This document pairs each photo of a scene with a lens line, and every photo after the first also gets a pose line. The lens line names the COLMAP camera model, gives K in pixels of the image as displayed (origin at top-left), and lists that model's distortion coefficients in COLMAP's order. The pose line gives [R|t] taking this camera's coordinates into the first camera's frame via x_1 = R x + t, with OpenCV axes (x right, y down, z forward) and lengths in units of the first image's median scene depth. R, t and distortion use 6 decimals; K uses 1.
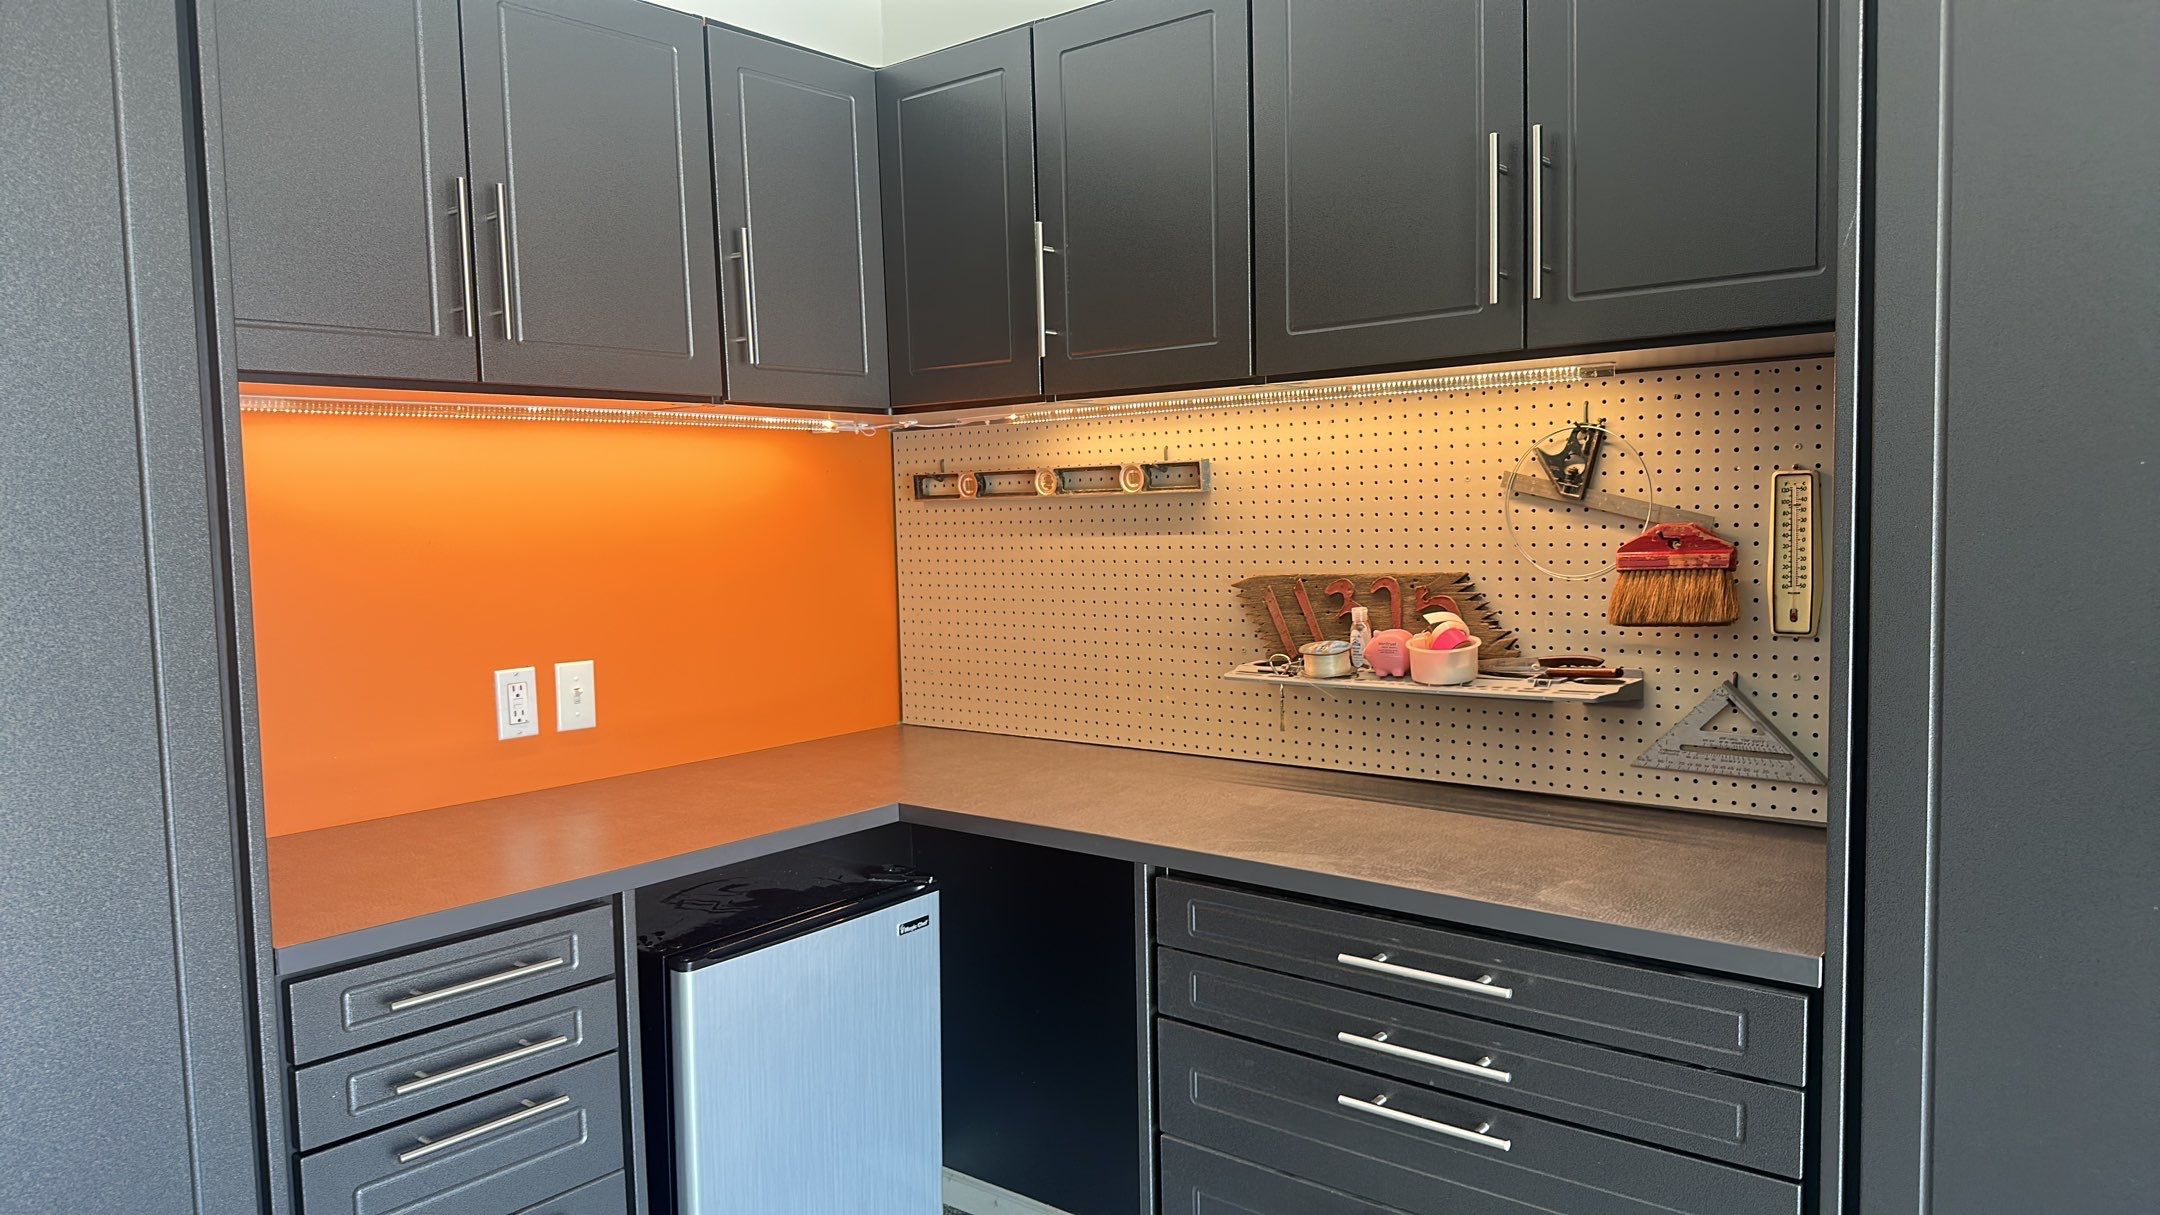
lens RADIAL K [[1447.9, 0, 1085.6], [0, 1447.9, 618.3], [0, 0, 1]] dist [0.174434, -0.339906]
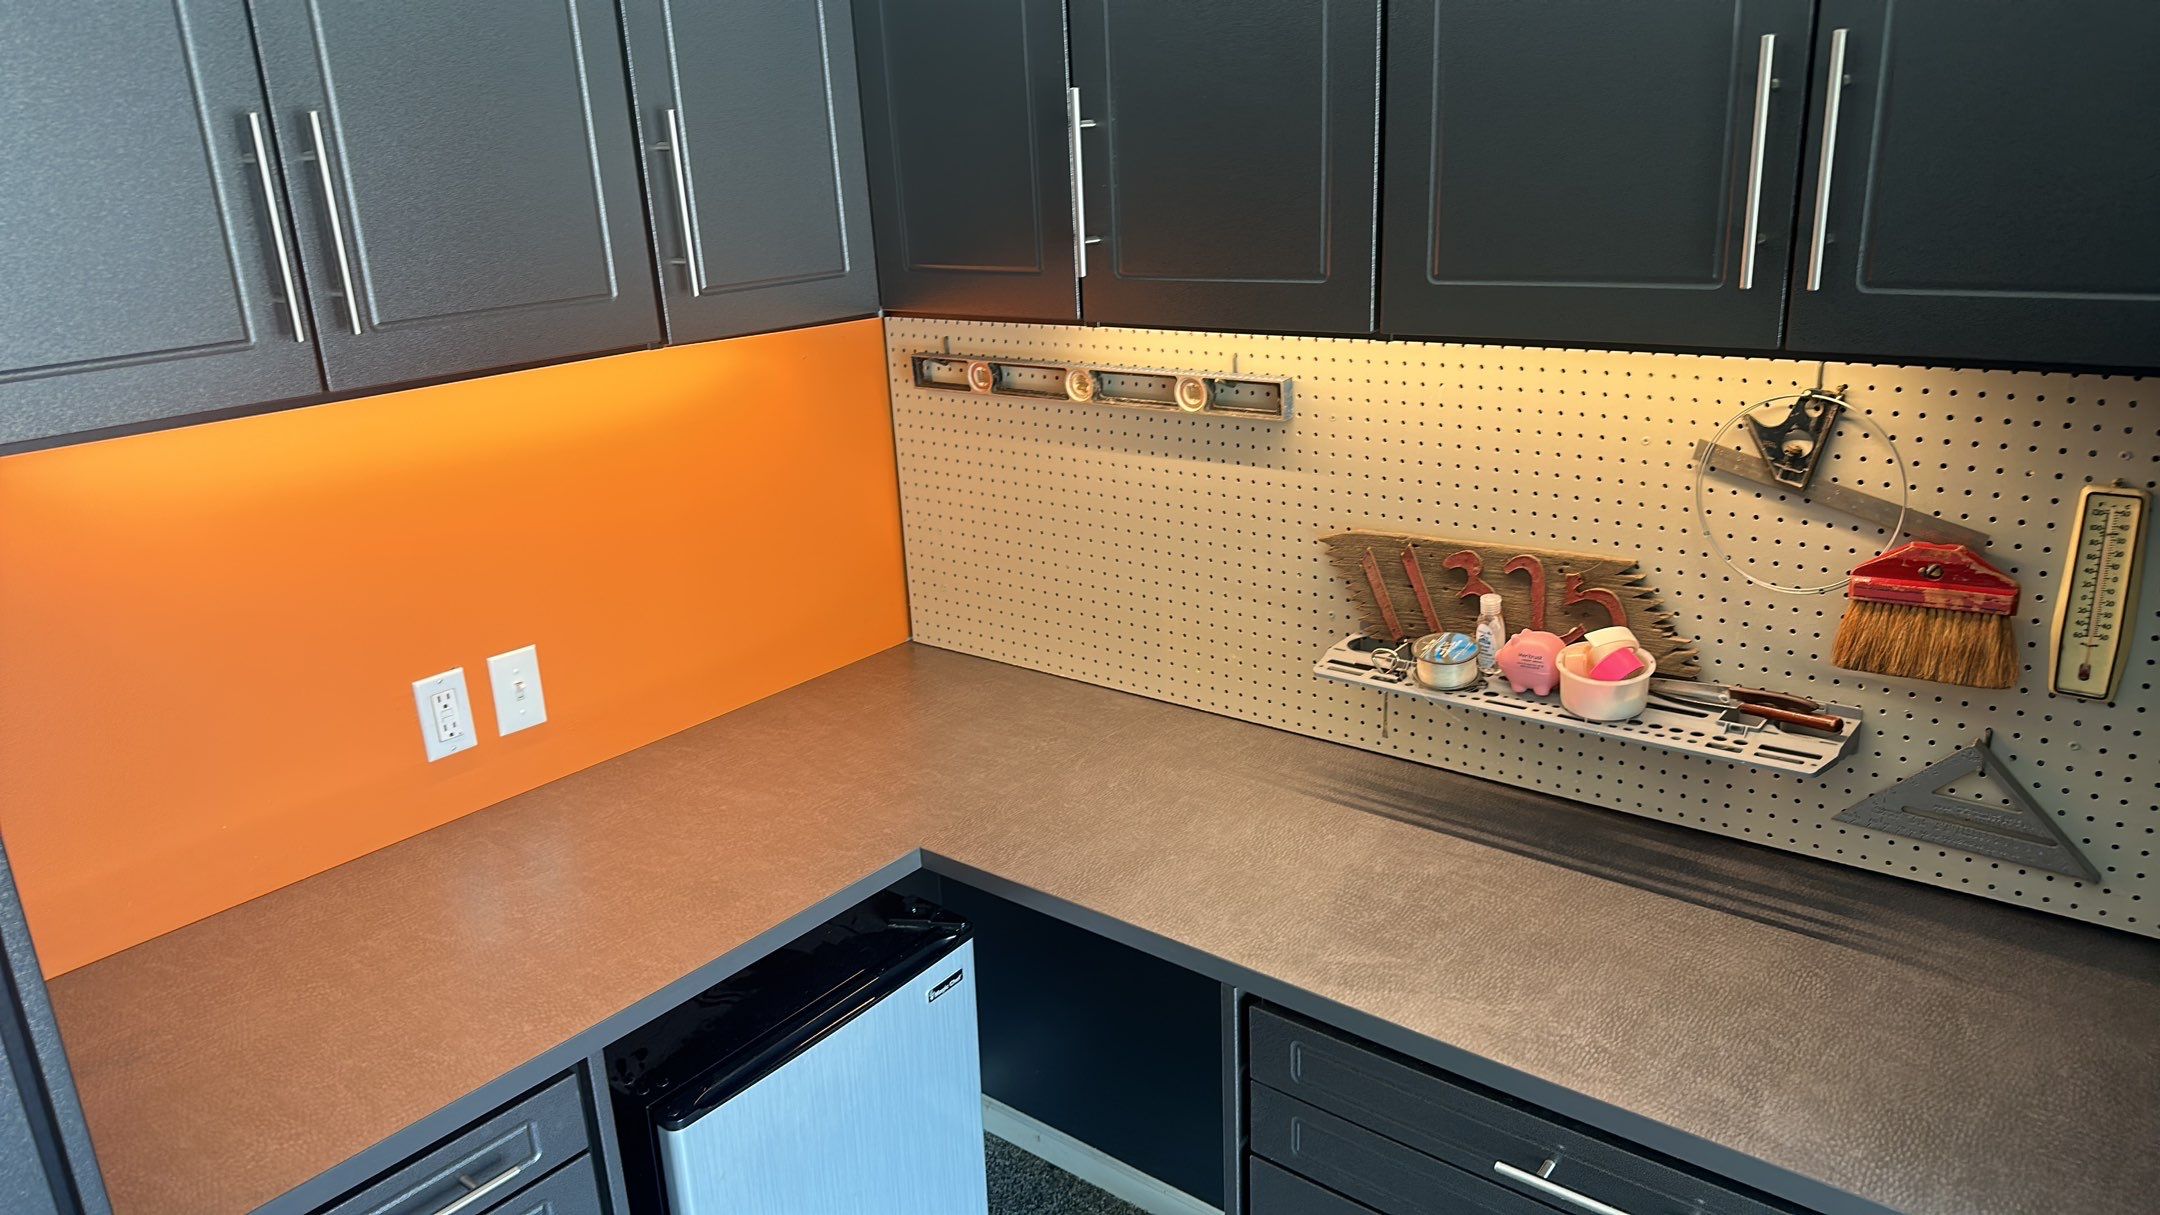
lens RADIAL K [[1447.9, 0, 1085.6], [0, 1447.9, 618.3], [0, 0, 1]] dist [0.174434, -0.339906]
pose [[0.999762, -0.021810, 0.000110, -0.031801], [0.021150, 0.970720, 0.239280, -0.189840], [-0.005326, -0.239220, 0.970951, 0.226803]]
